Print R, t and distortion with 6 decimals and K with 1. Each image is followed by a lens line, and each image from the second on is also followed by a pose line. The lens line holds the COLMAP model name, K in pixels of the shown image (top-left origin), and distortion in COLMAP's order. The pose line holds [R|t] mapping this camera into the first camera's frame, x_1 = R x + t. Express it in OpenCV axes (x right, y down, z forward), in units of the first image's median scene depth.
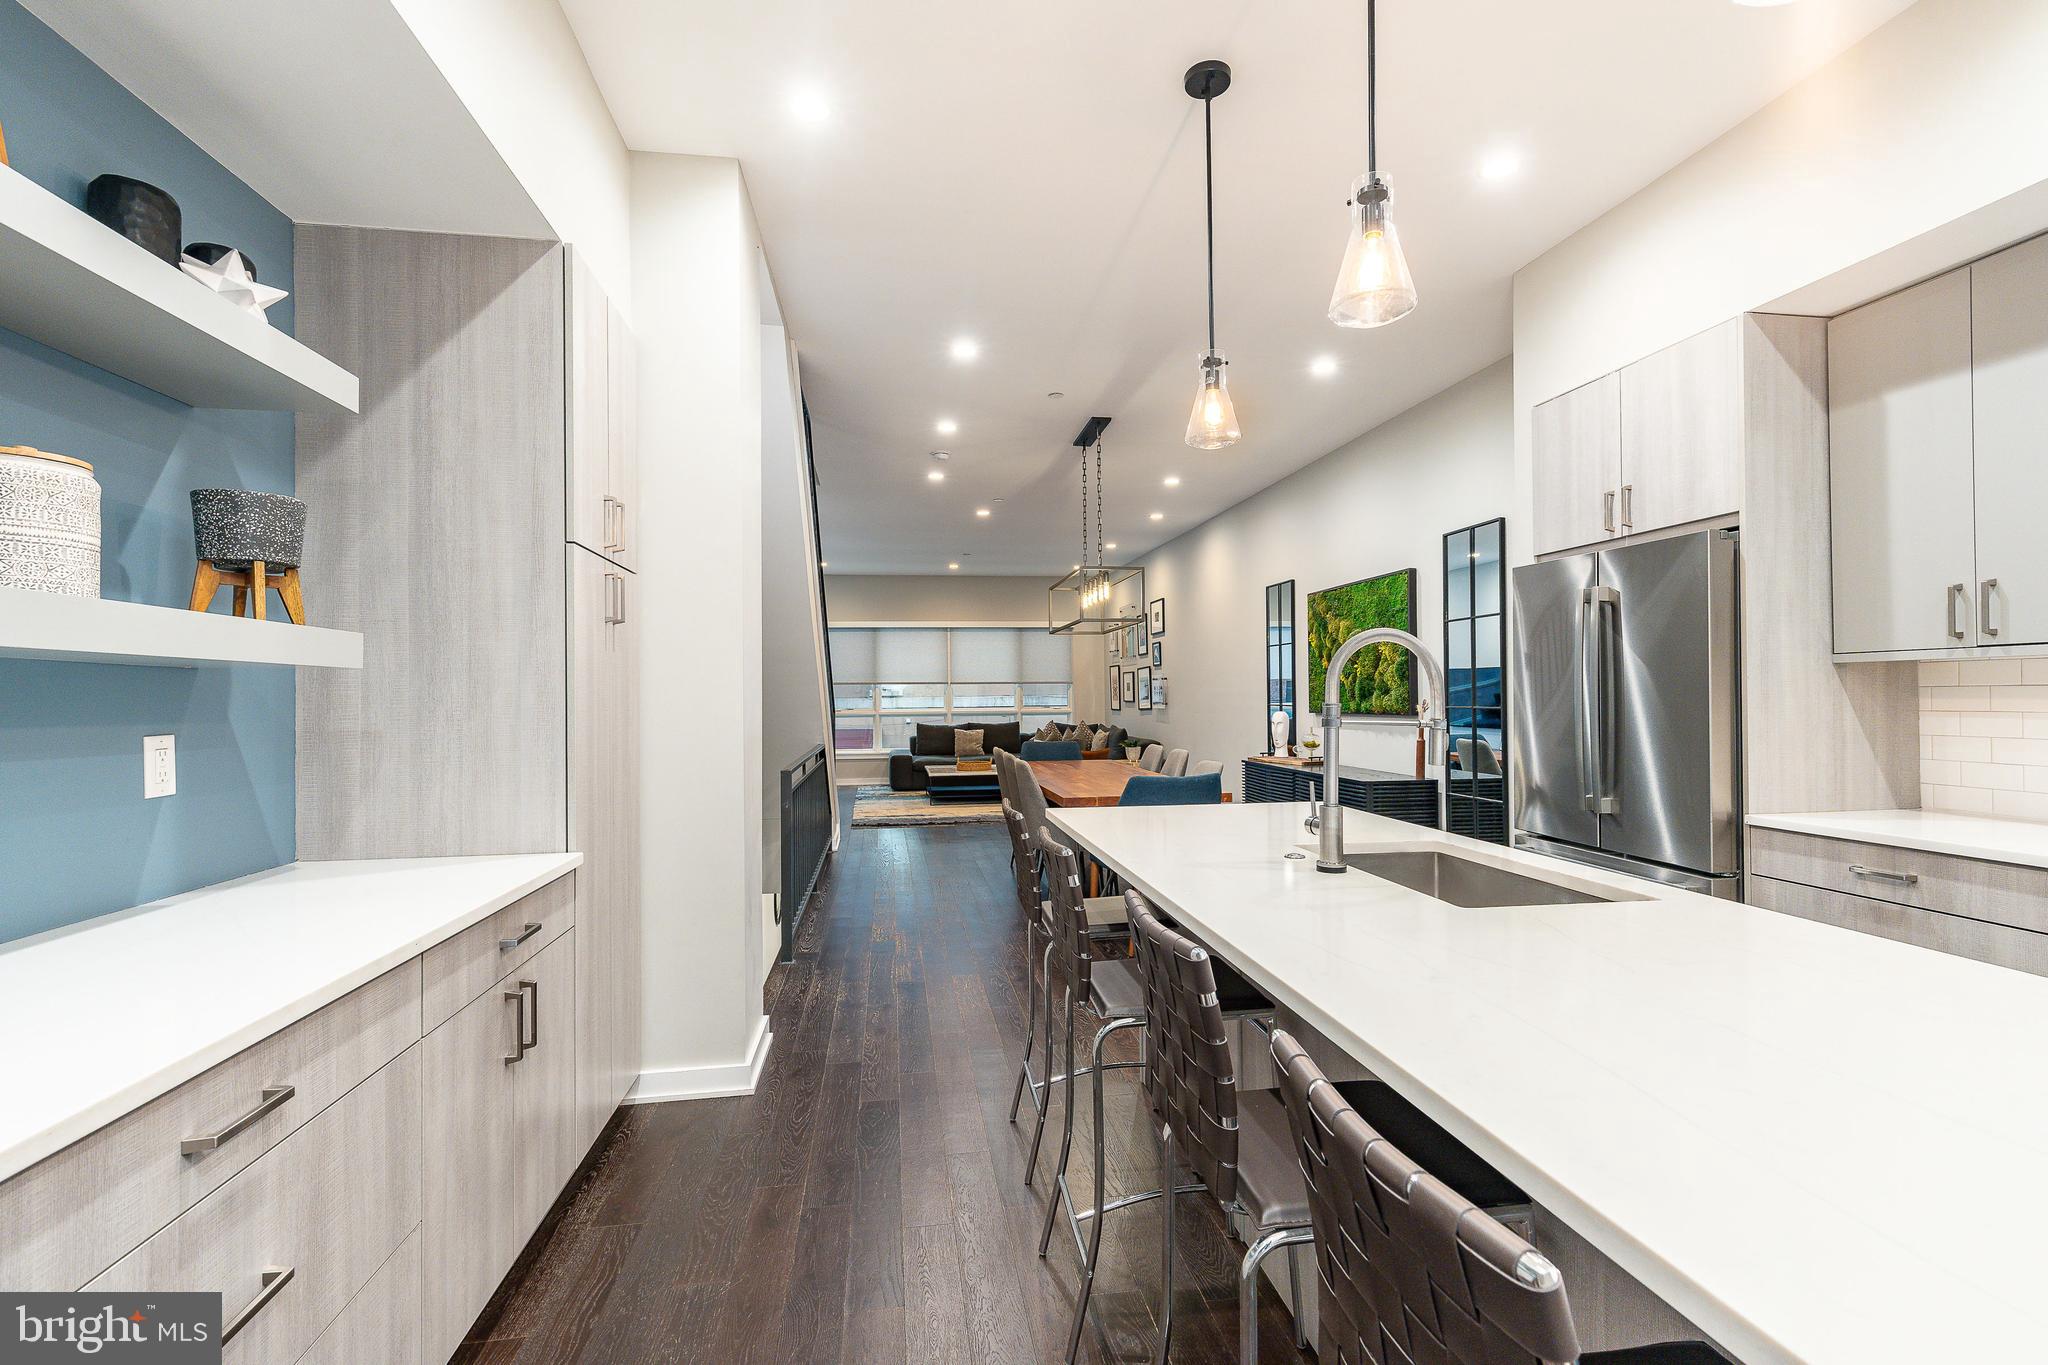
lens RADIAL K [[919.0, 0, 1019.1], [0, 919.0, 693.2], [0, 0, 1]] dist [0.010477, -0.001850]
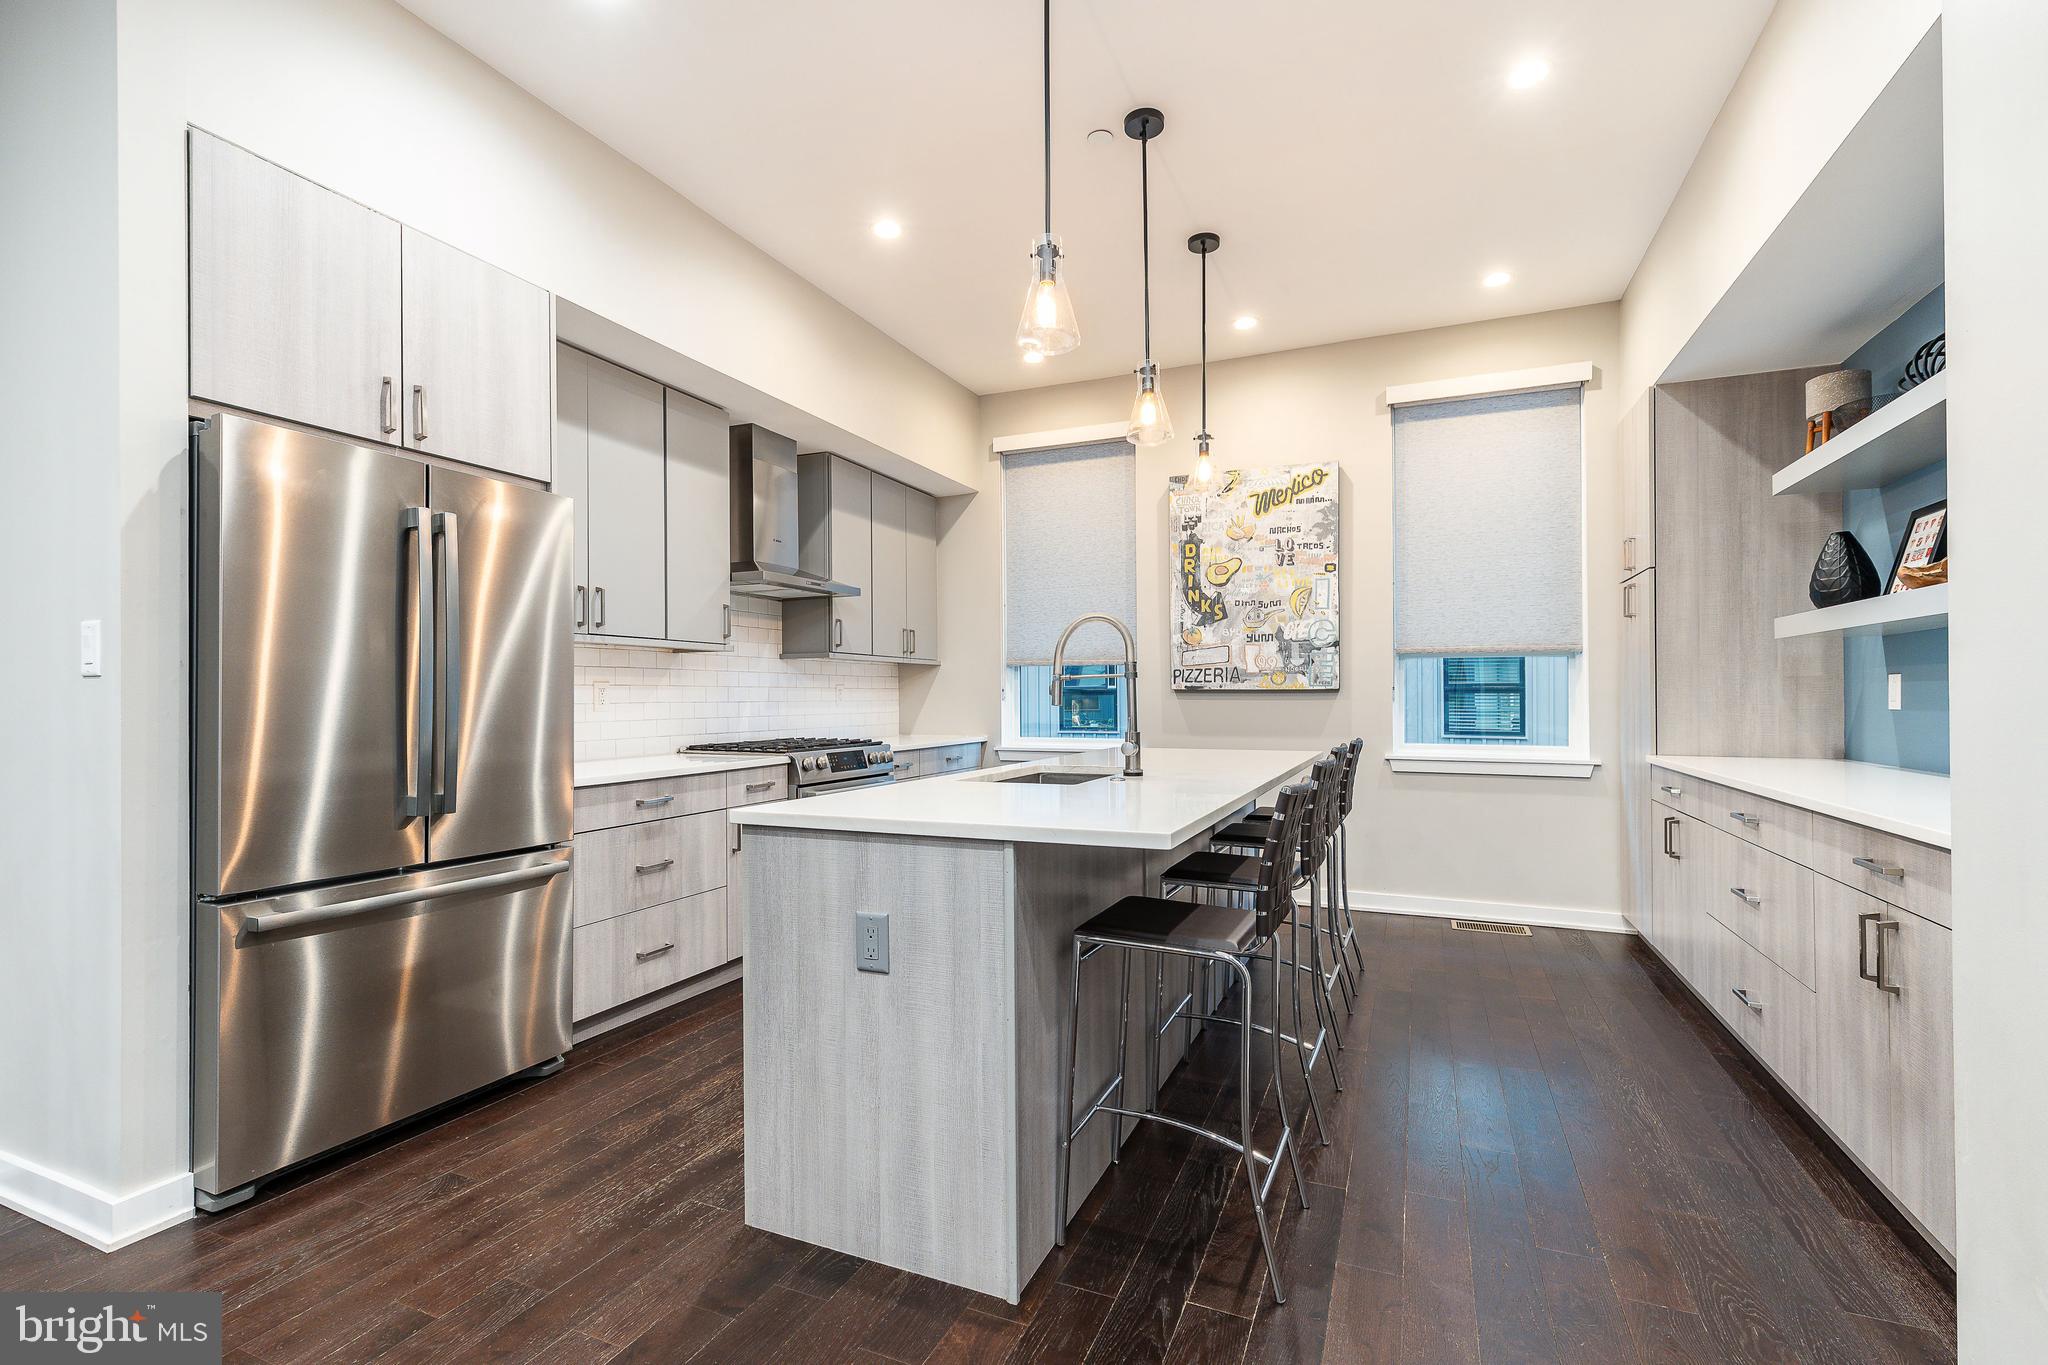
lens RADIAL K [[919.0, 0, 1021.6], [0, 919.0, 695.1], [0, 0, 1]] dist [0.010477, -0.001850]
pose [[-0.849348, 0.014426, 0.527636, -0.200171], [0.012576, 0.999896, -0.007093, 0.050936], [-0.527683, 0.000611, -0.849441, 1.643928]]
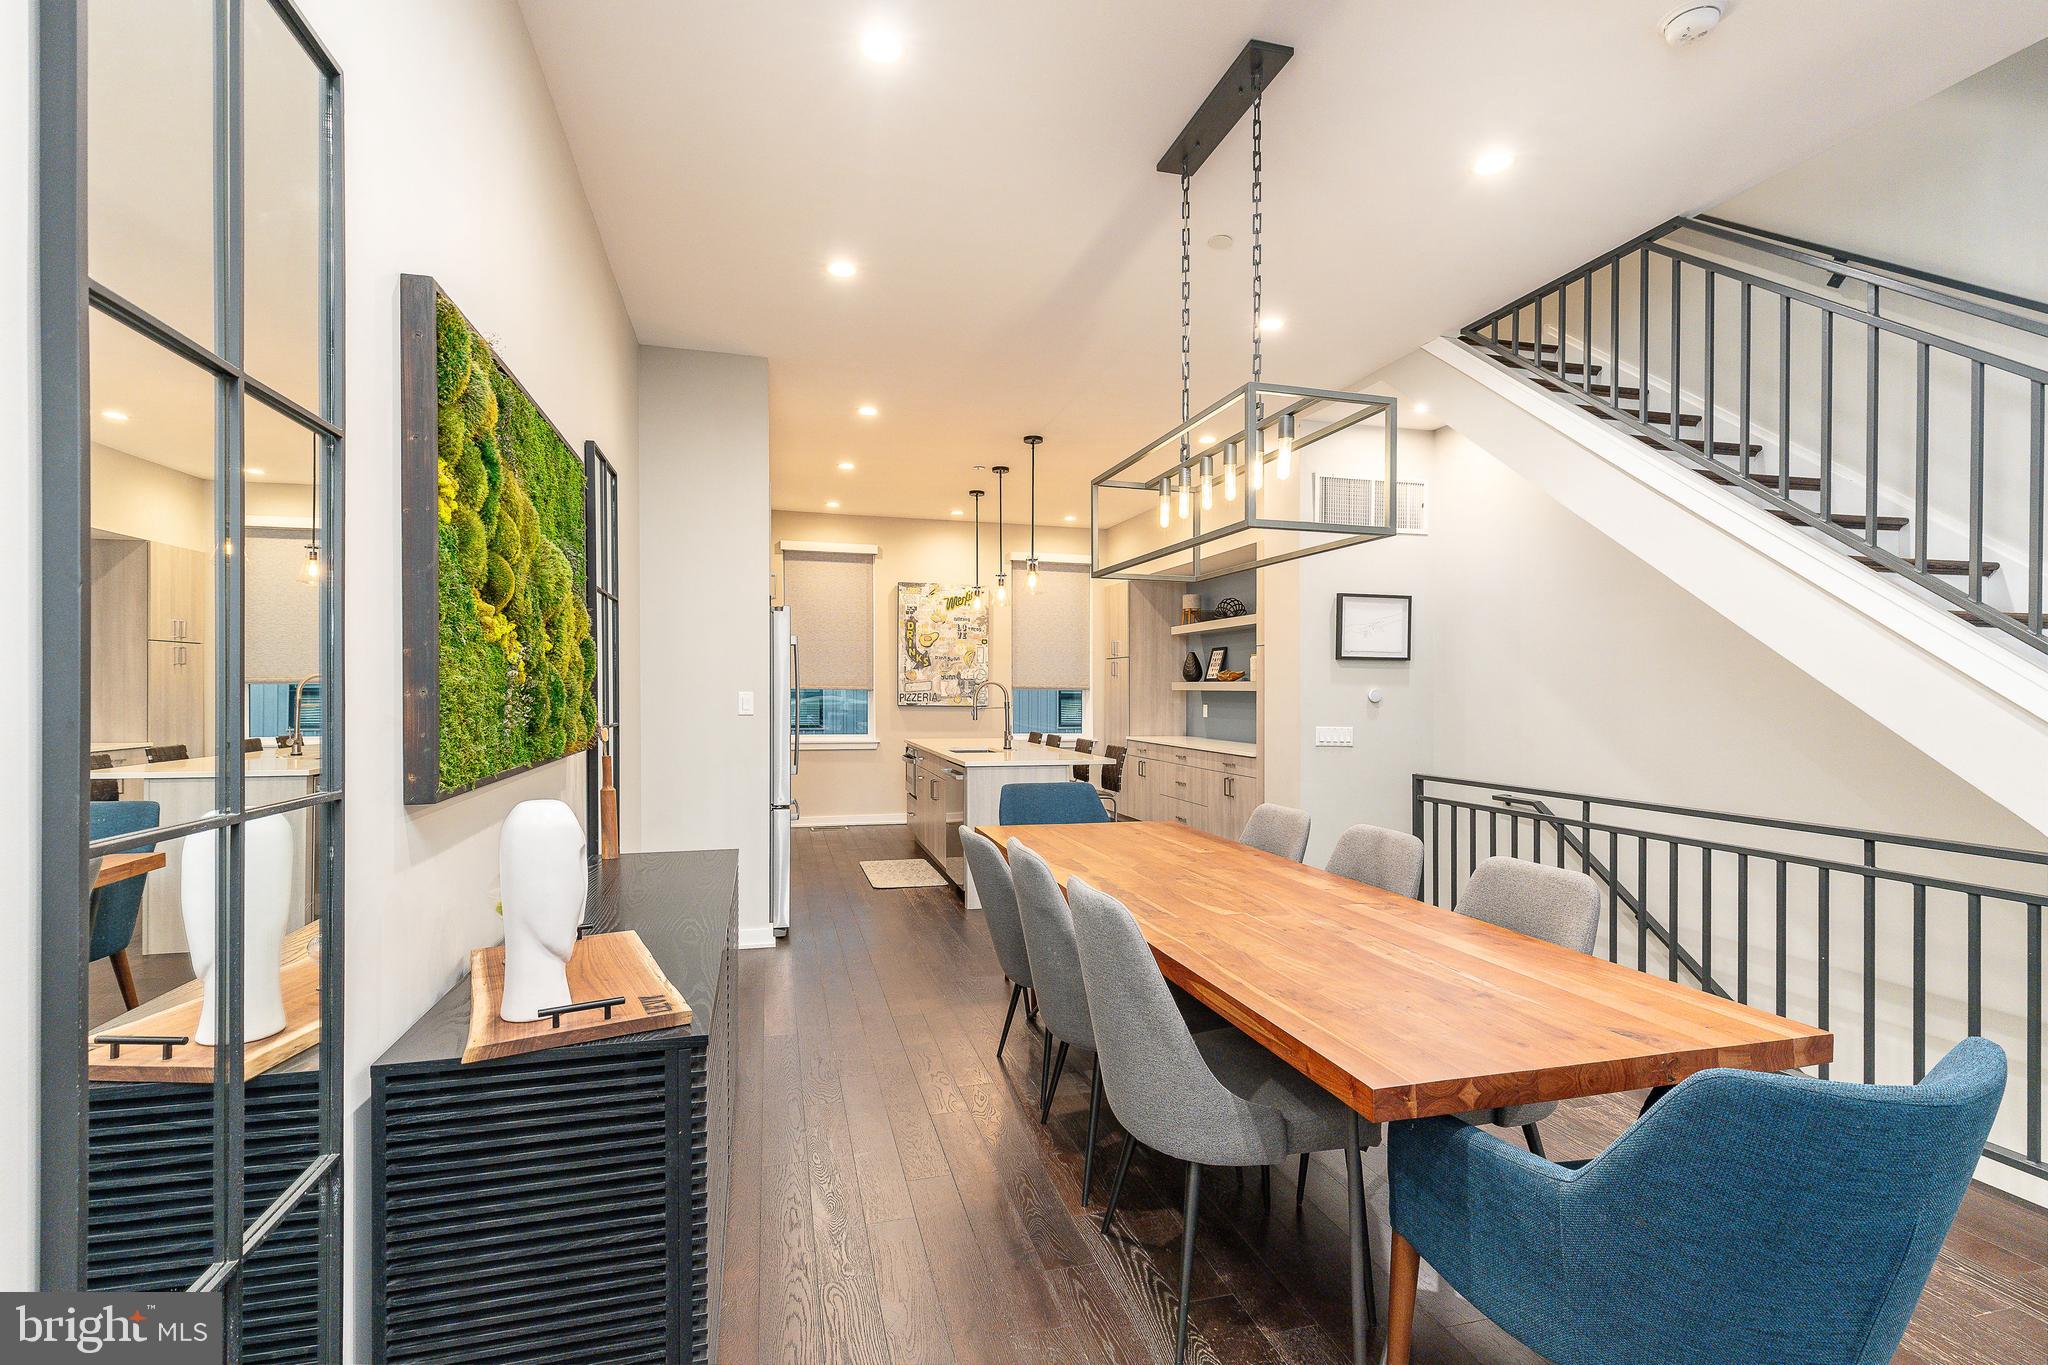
lens RADIAL K [[919.0, 0, 1008.6], [0, 919.0, 696.5], [0, 0, 1]] dist [0.010477, -0.001850]
pose [[-0.993749, 0.006017, -0.111479, 0.507286], [0.004746, 0.999921, 0.011655, -0.037490], [0.111541, 0.011053, -0.993698, 3.149657]]
